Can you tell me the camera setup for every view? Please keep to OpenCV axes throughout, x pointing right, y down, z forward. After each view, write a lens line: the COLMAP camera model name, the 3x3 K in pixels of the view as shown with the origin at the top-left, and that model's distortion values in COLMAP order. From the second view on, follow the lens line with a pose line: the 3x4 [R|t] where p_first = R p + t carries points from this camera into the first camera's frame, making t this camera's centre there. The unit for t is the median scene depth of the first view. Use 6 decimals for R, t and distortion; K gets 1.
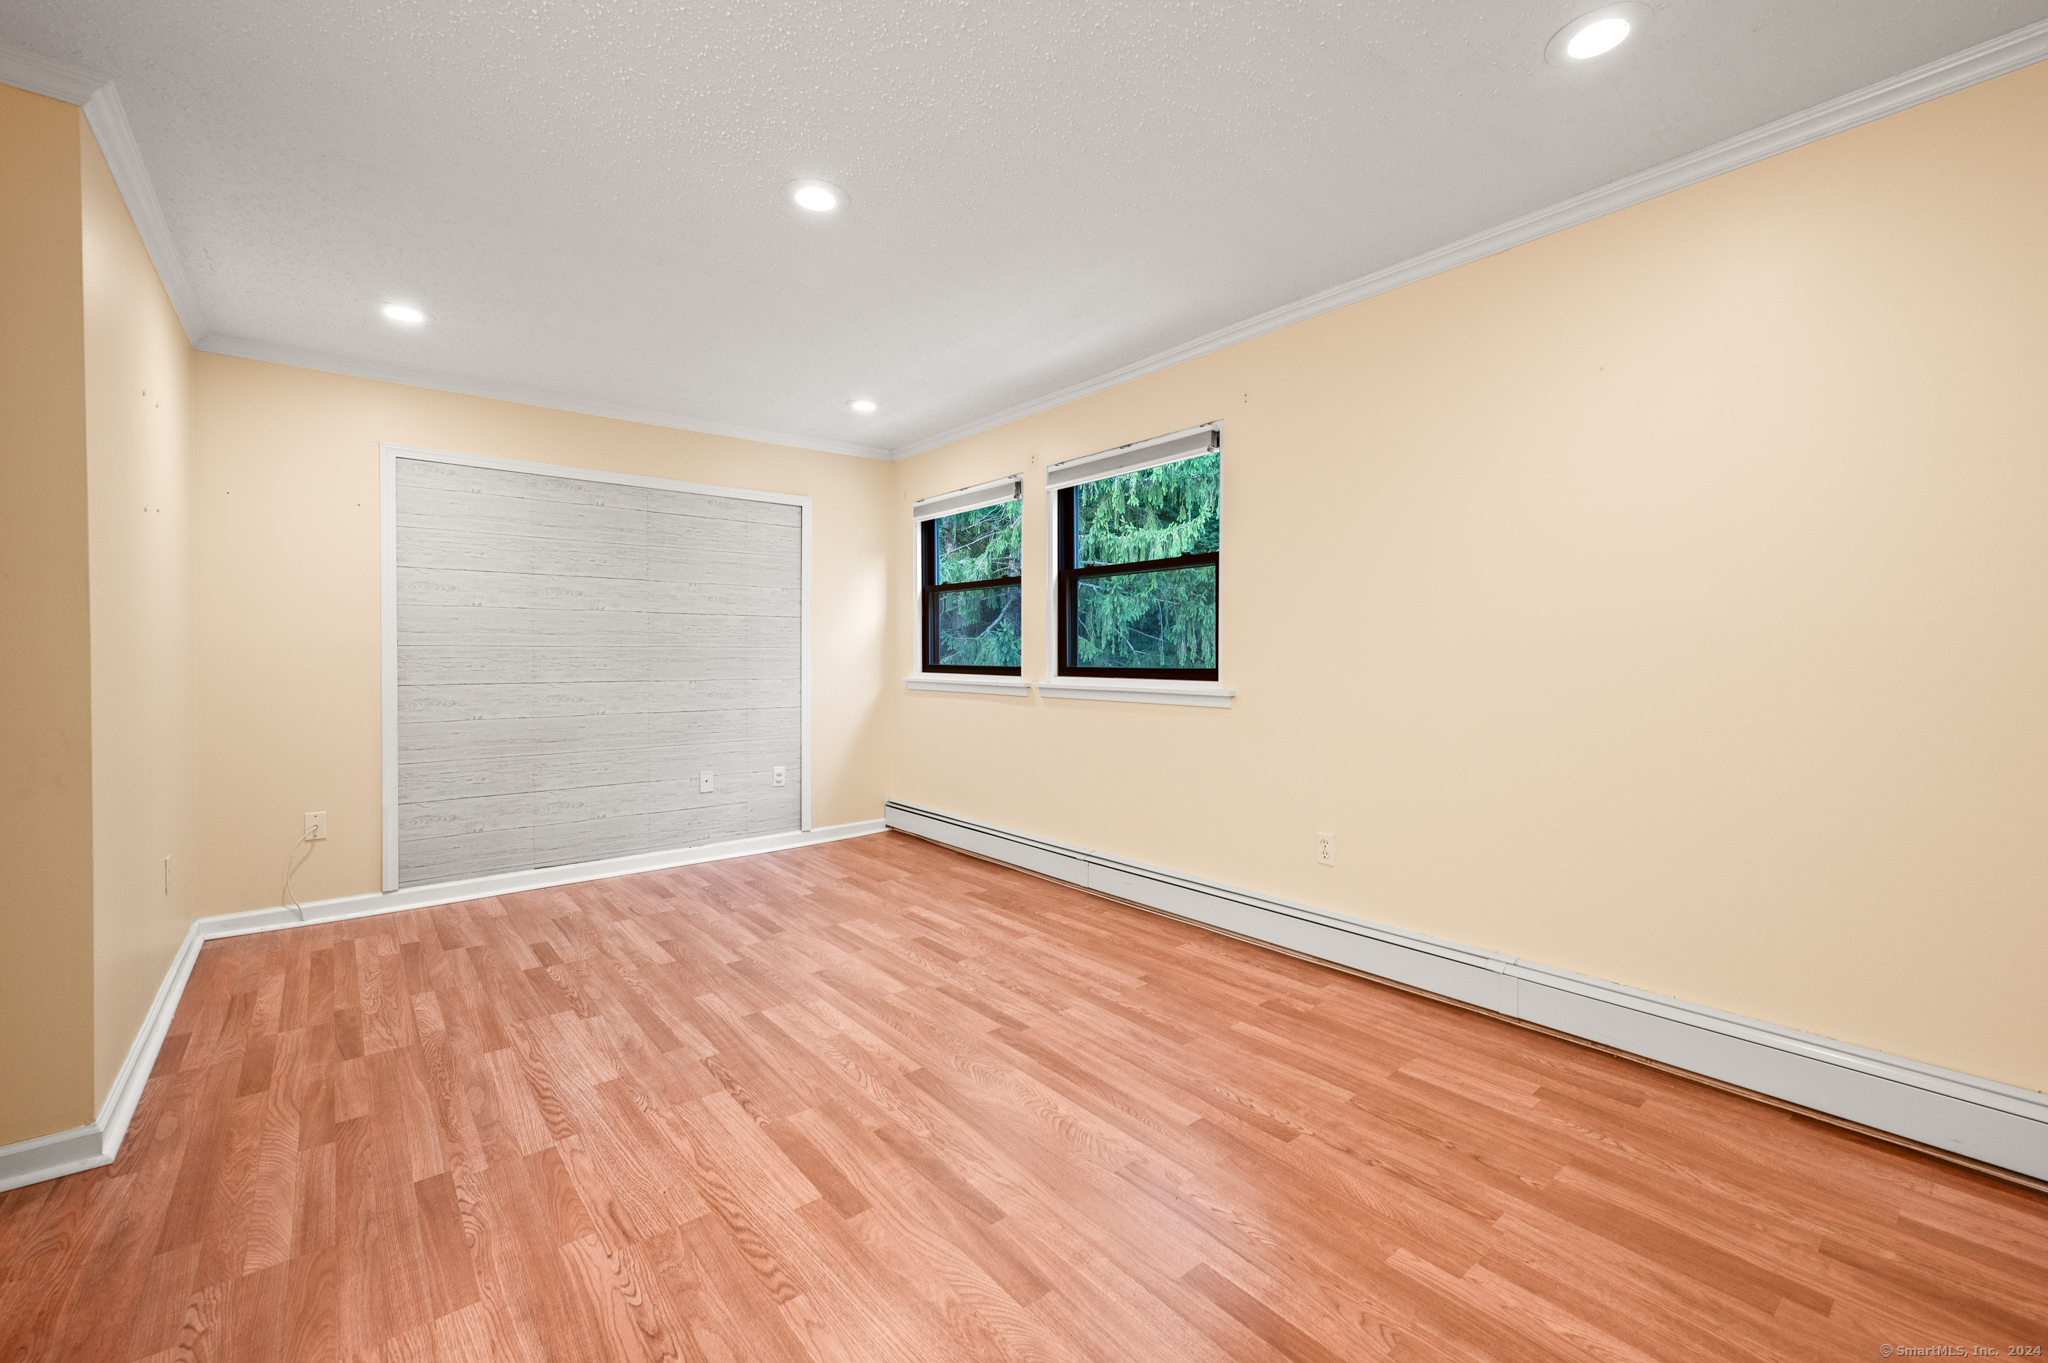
lens RADIAL K [[846.9, 0, 1029.7], [0, 846.9, 660.2], [0, 0, 1]] dist [0.007402, 0.000150]
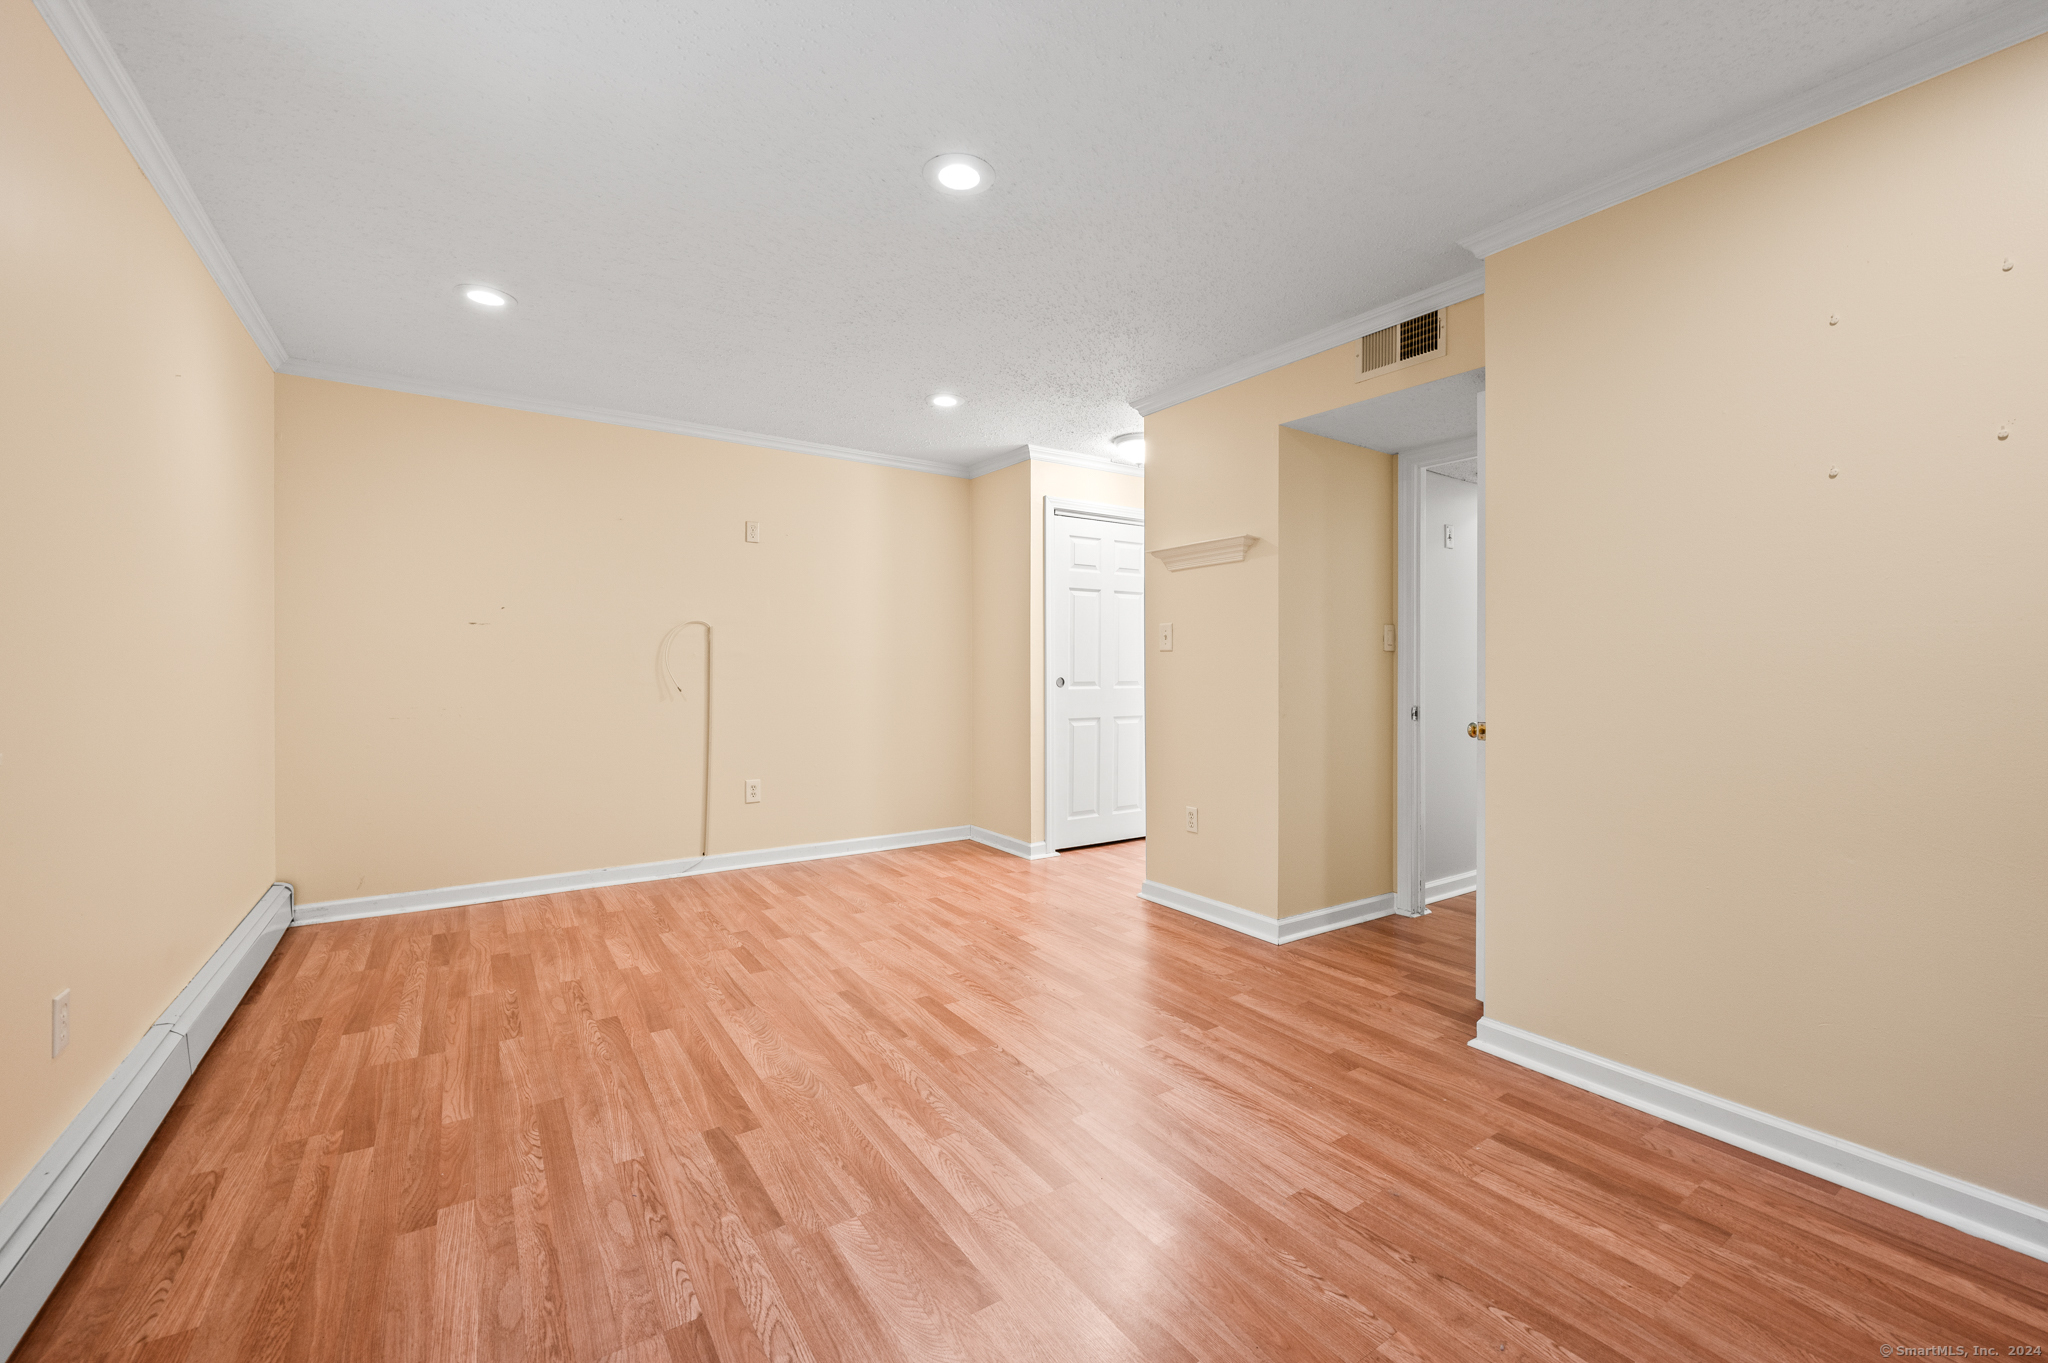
lens RADIAL K [[832.3, 0, 1030.0], [0, 832.3, 653.7], [0, 0, 1]] dist [-0.000583, -0.000027]
pose [[-0.996026, 0.001513, 0.089047, -0.430480], [0.000842, 0.999971, -0.007567, -0.012805], [-0.089056, -0.007462, -0.995999, 2.008975]]
